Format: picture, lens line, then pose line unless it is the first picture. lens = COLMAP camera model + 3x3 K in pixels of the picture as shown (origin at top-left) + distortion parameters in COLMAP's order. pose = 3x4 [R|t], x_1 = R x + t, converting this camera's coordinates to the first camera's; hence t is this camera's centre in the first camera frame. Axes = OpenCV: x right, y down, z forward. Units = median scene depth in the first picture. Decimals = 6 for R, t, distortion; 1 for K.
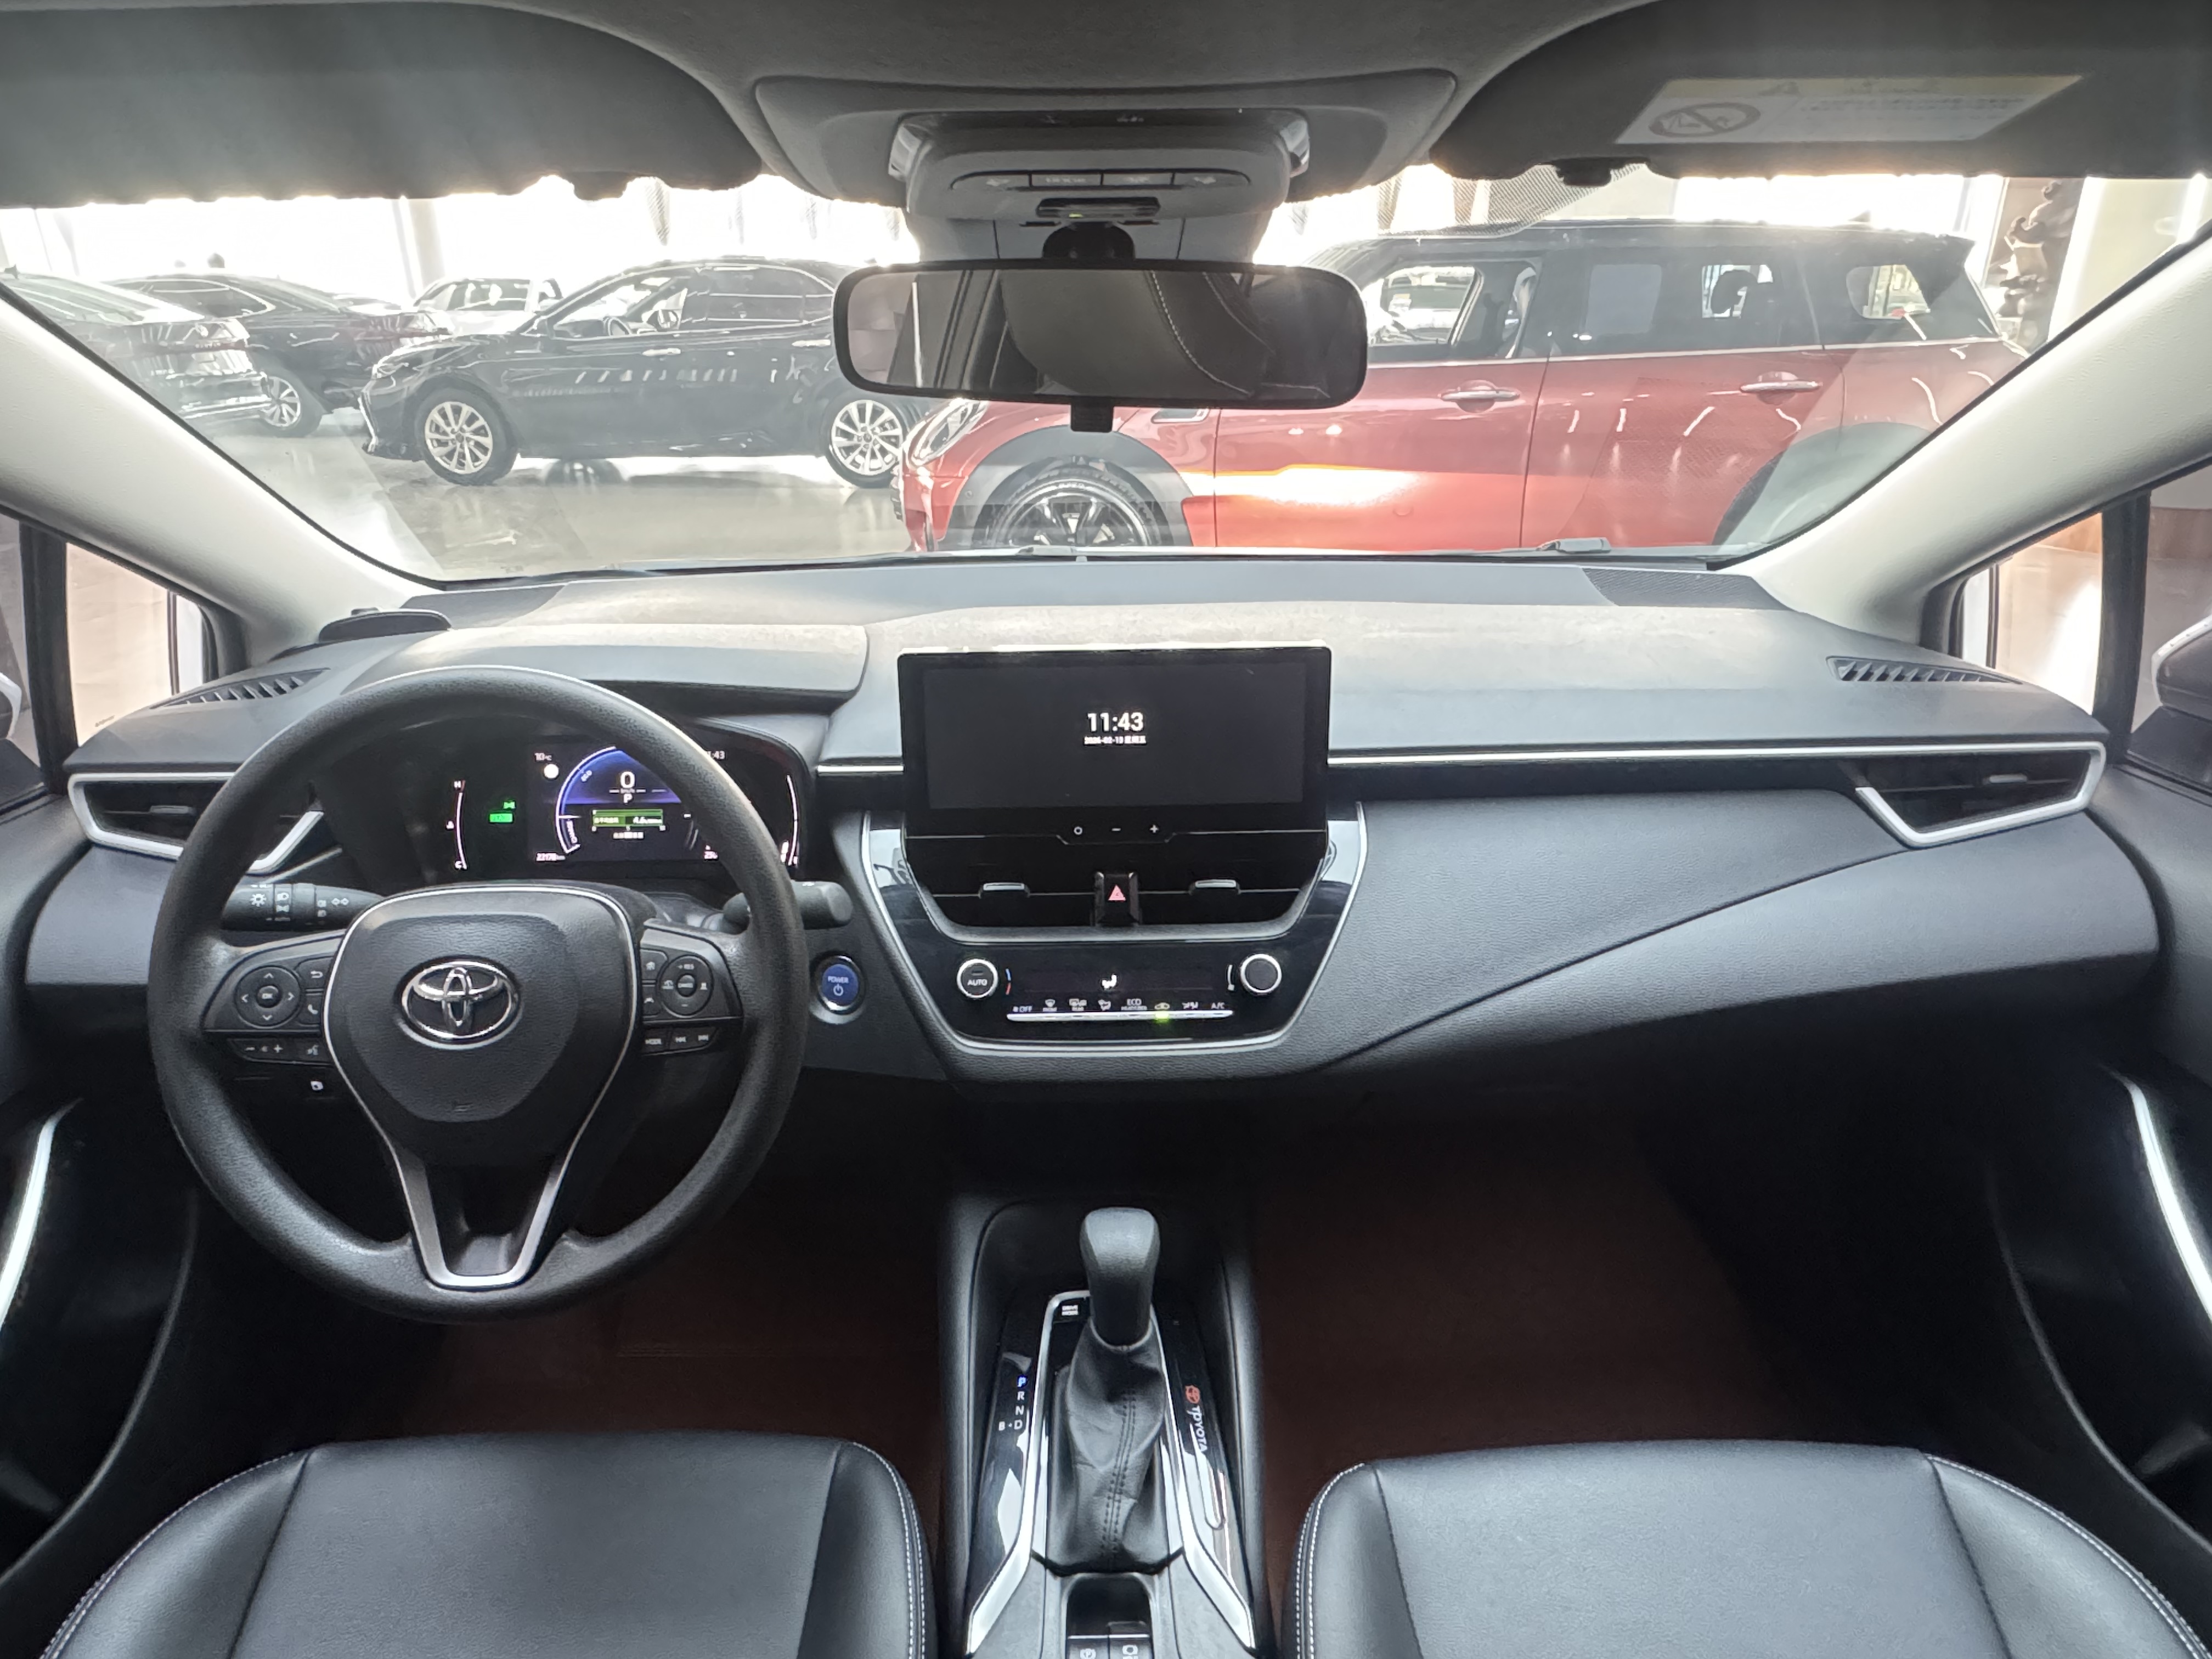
lens RADIAL K [[1323.9, 0, 1106.0], [0, 1323.9, 829.5], [0, 0, 1]] dist [0.002710, 0.035754]
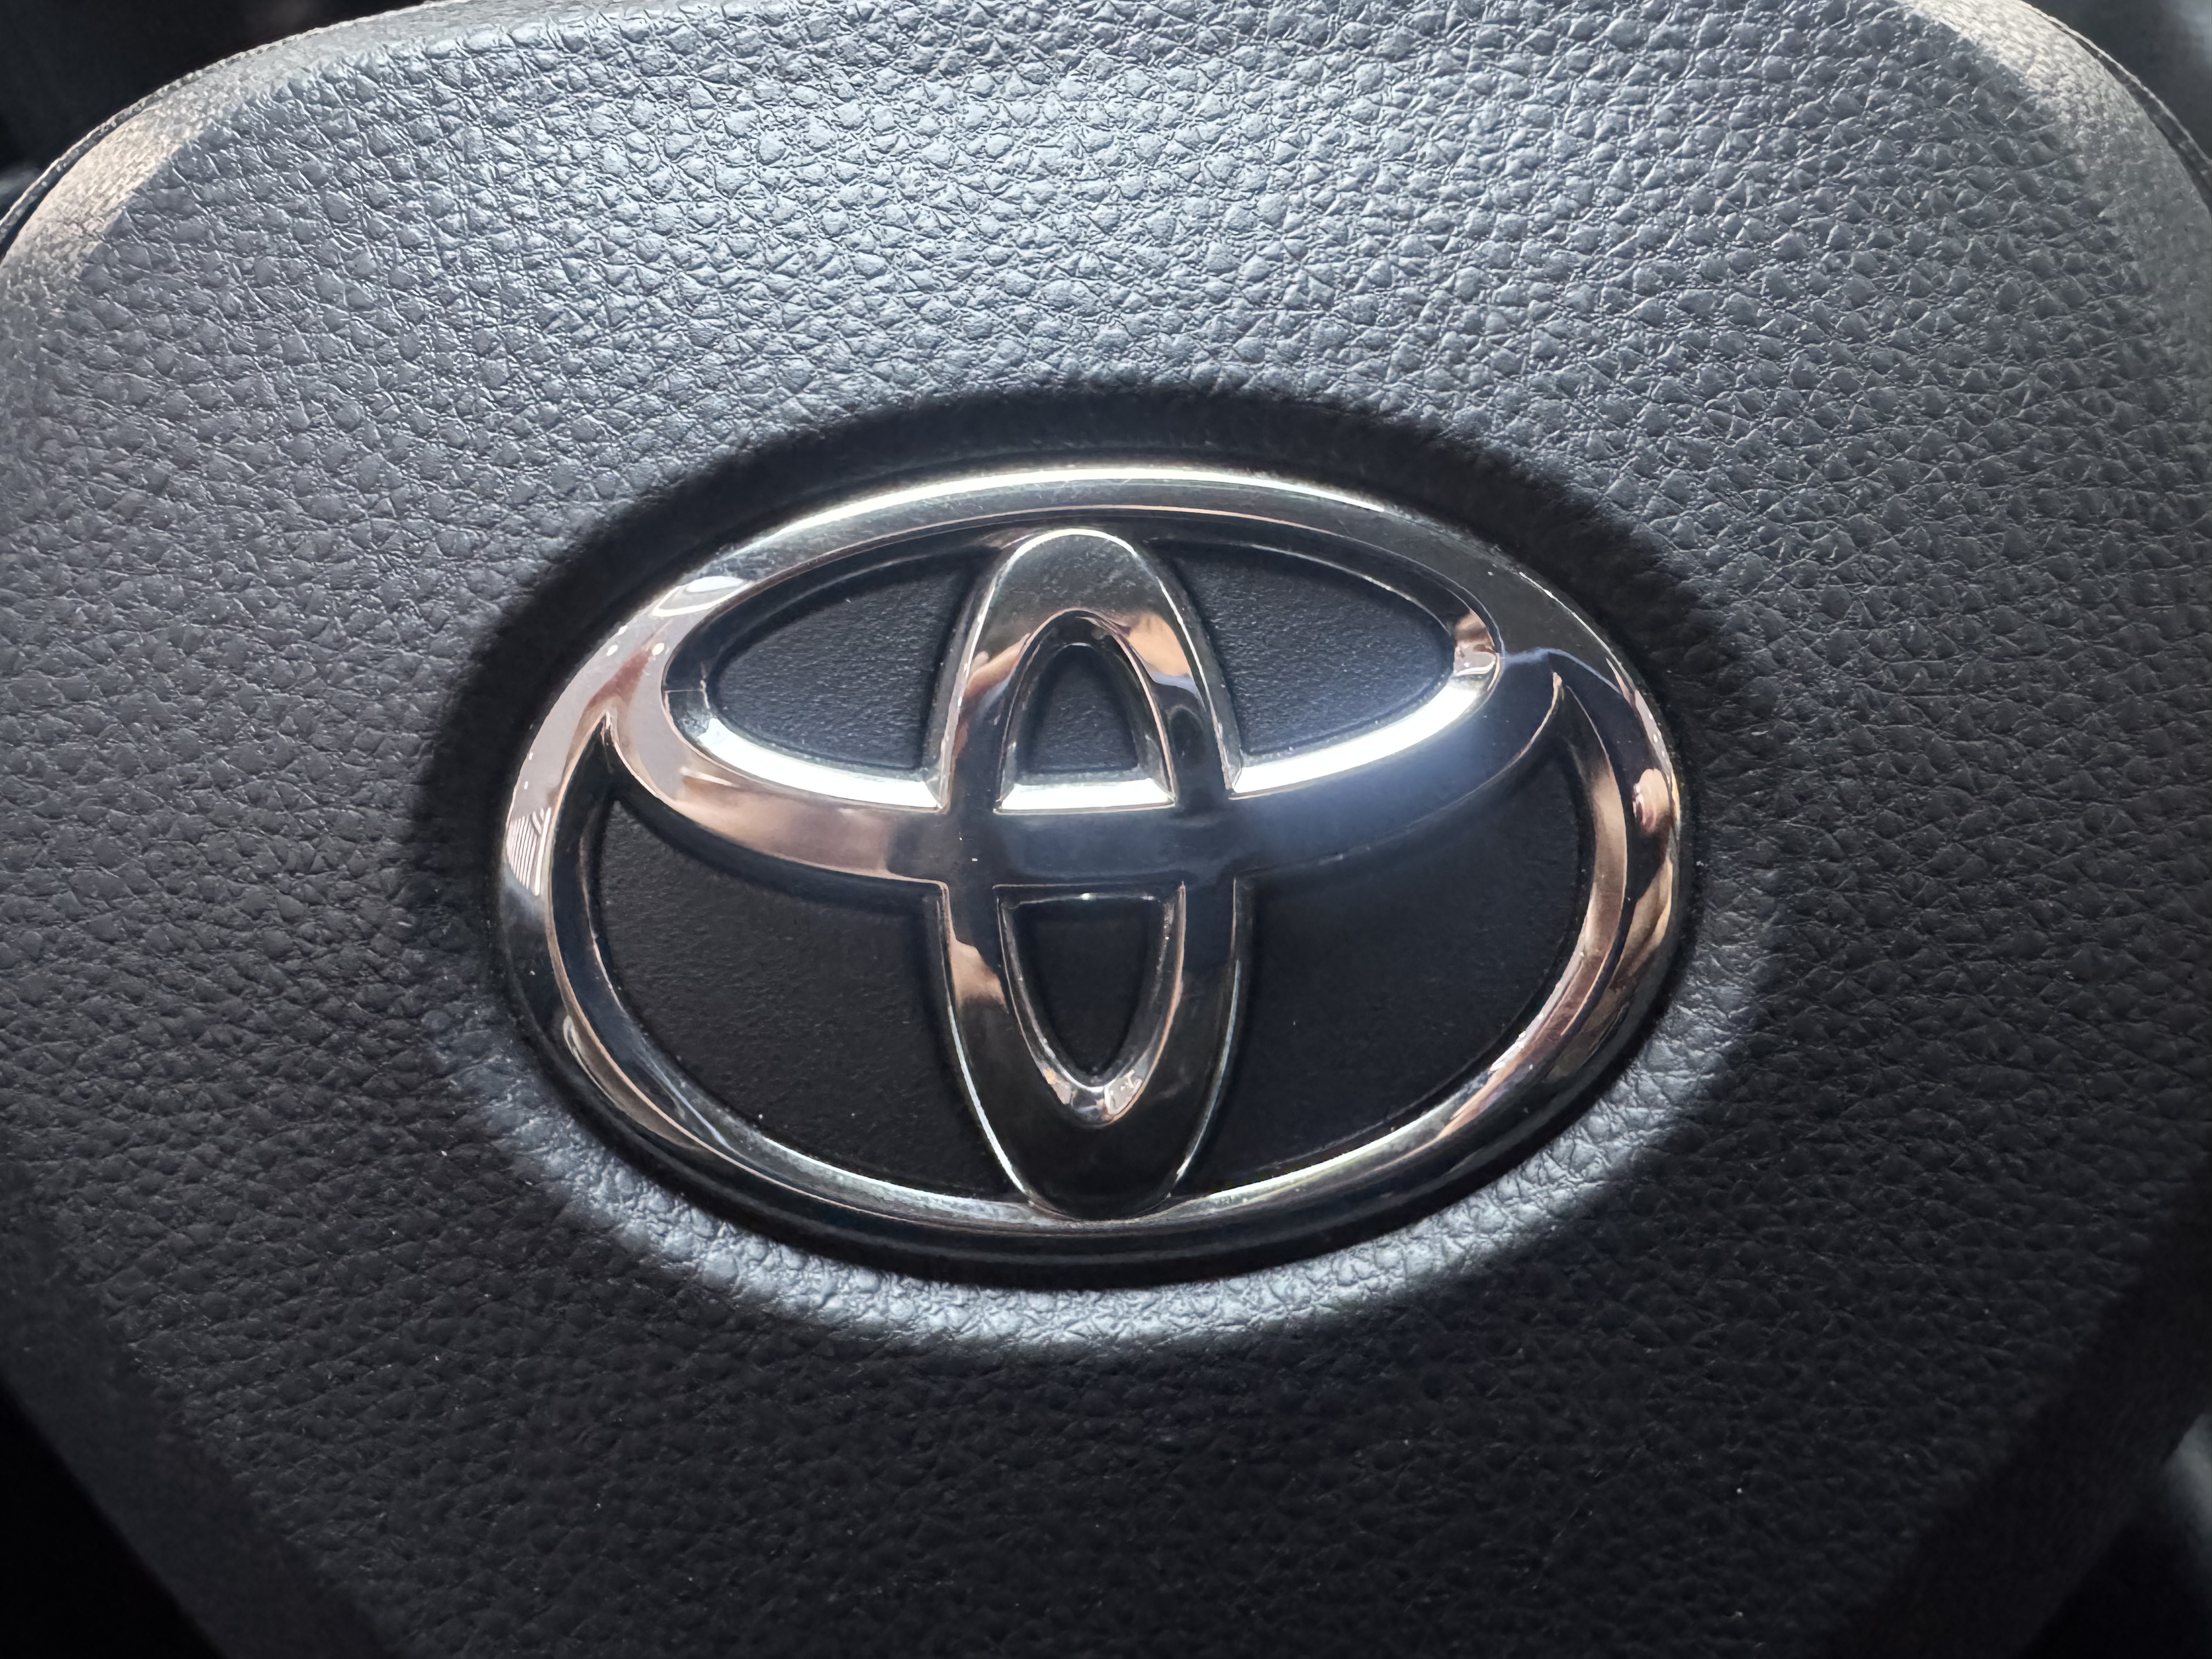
lens RADIAL K [[1542.3, 0, 1008.5], [0, 1542.3, 832.1], [0, 0, 1]] dist [-0.002456, 0.000714]
pose [[0.999774, -0.018281, -0.010863, -0.426772], [0.019957, 0.983005, 0.182492, 0.091853], [0.007342, -0.182667, 0.983147, 0.775160]]
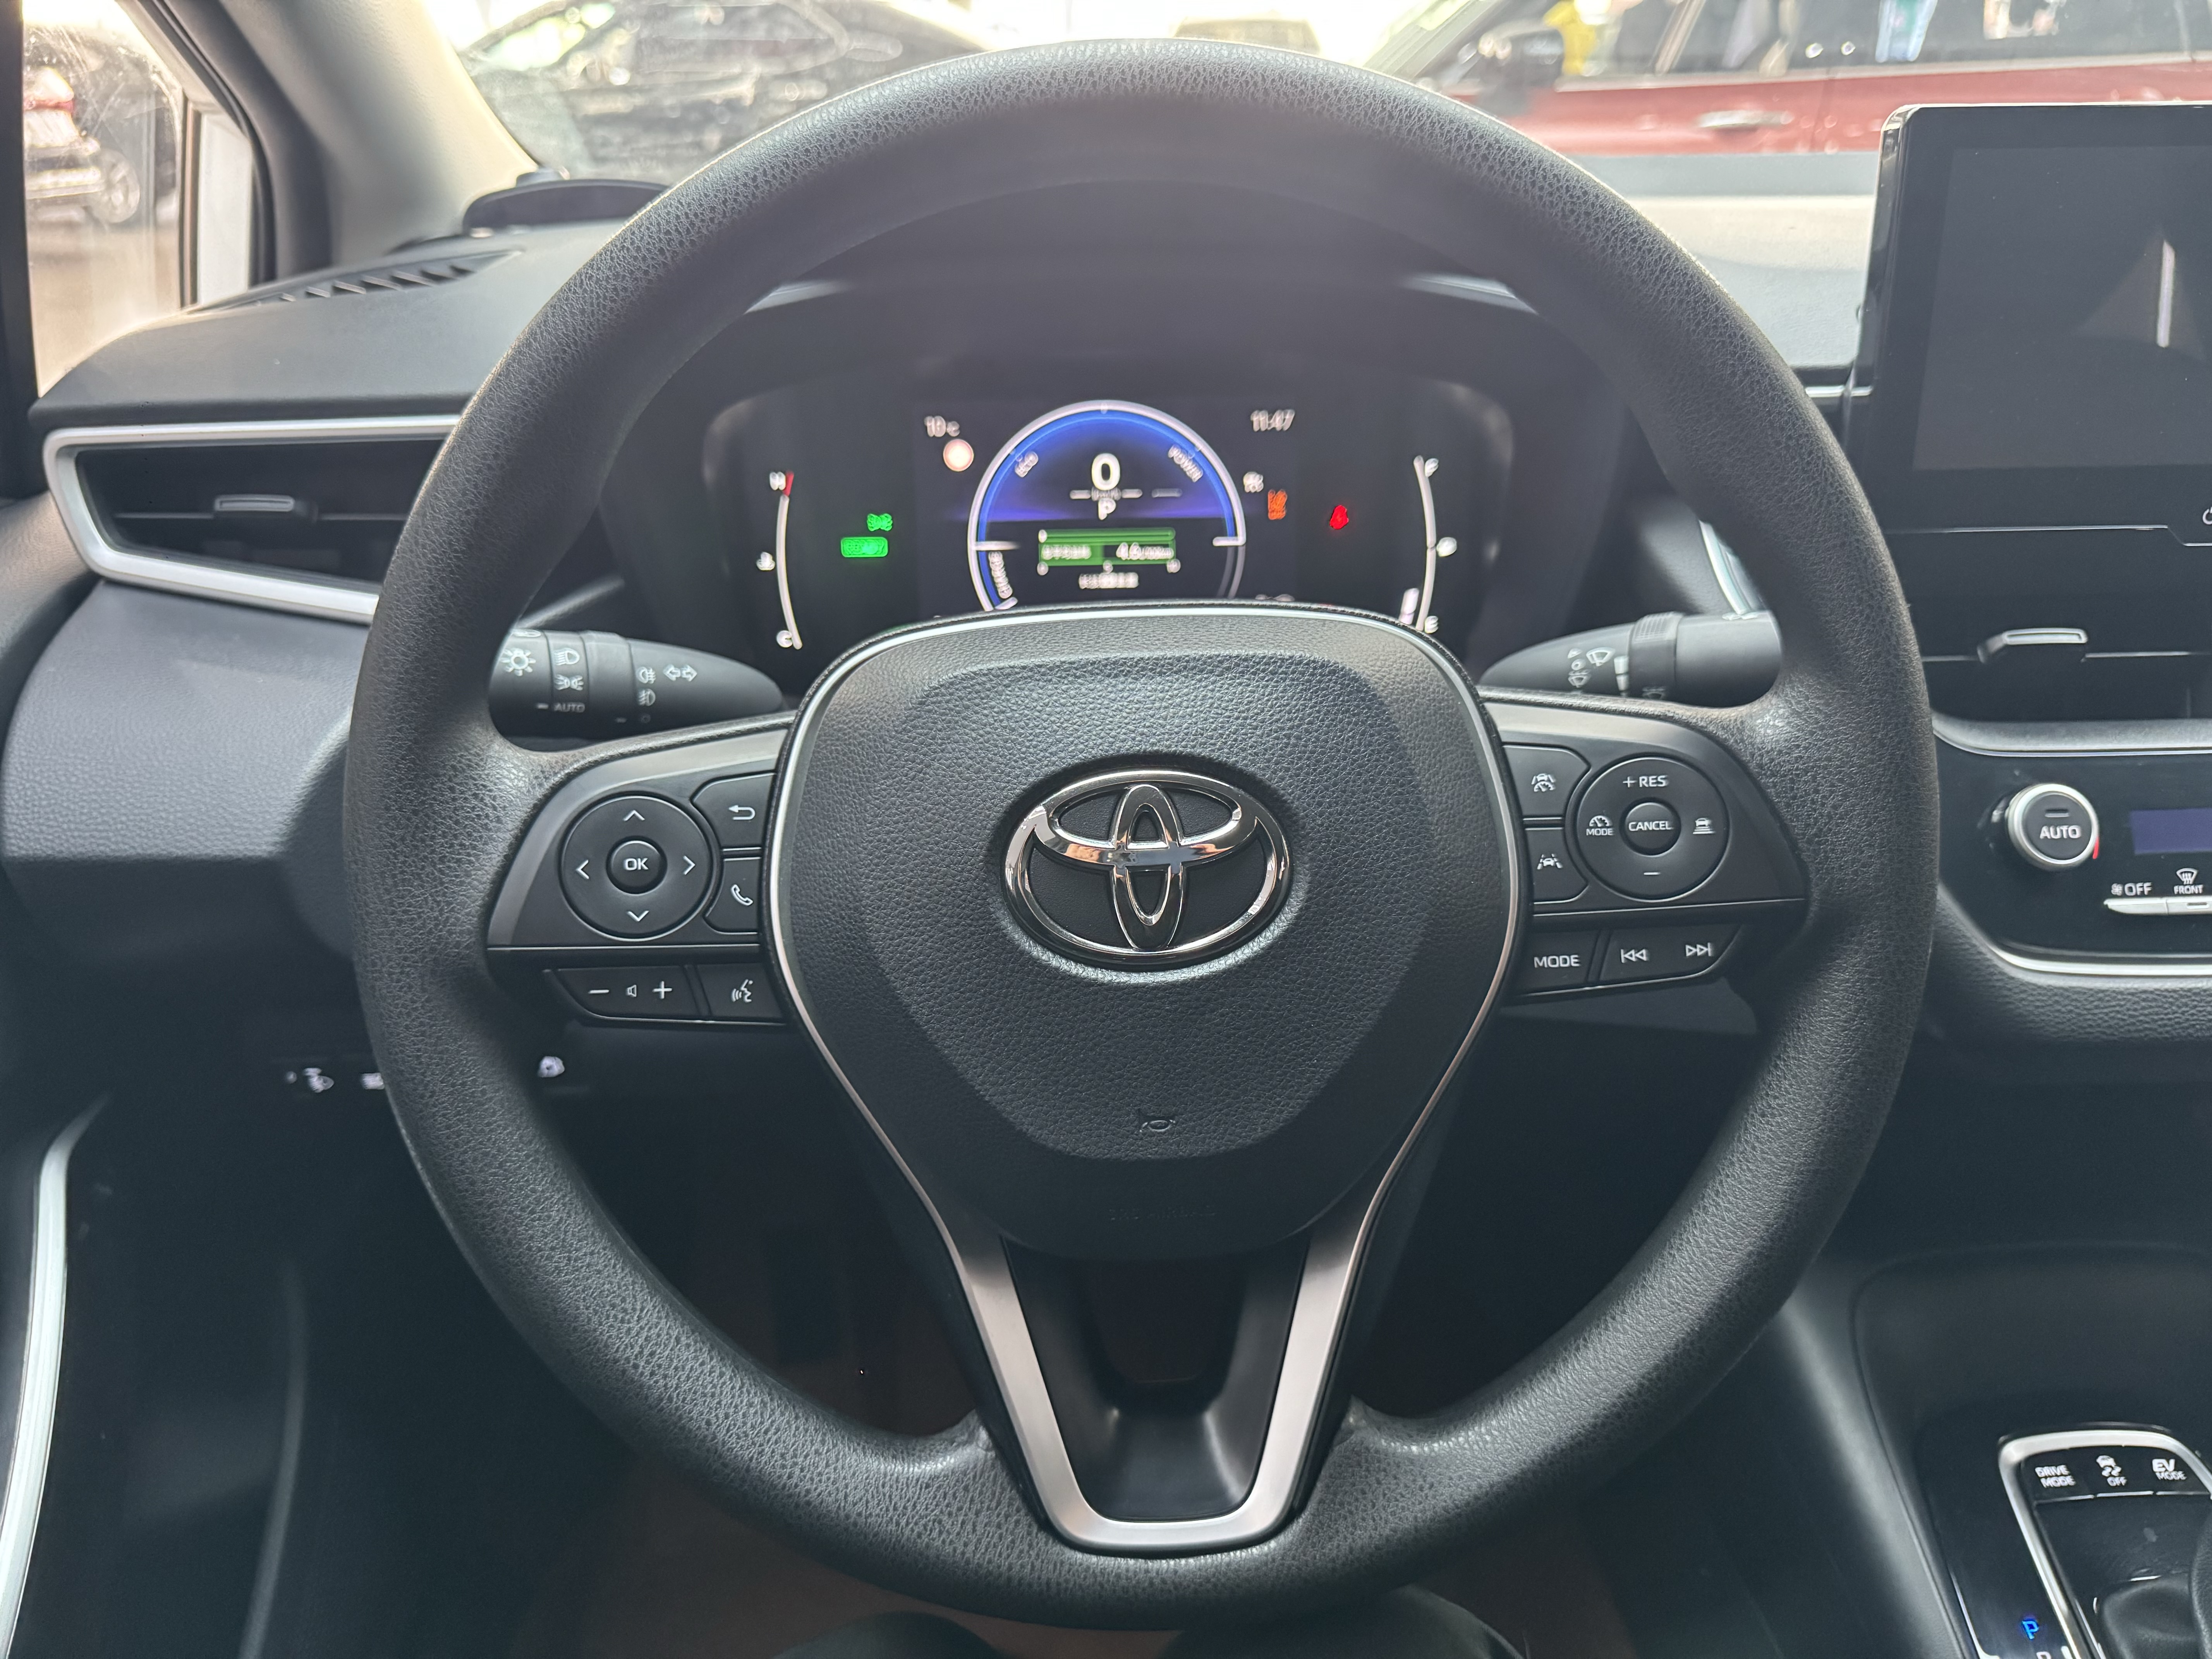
lens RADIAL K [[1508.2, 0, 1116.8], [0, 1508.2, 840.4], [0, 0, 1]] dist [0.043189, -0.049204]
pose [[0.999276, -0.012978, 0.035759, -0.445231], [0.010741, 0.998015, 0.062053, 0.080849], [-0.036493, -0.061624, 0.997432, 0.473194]]
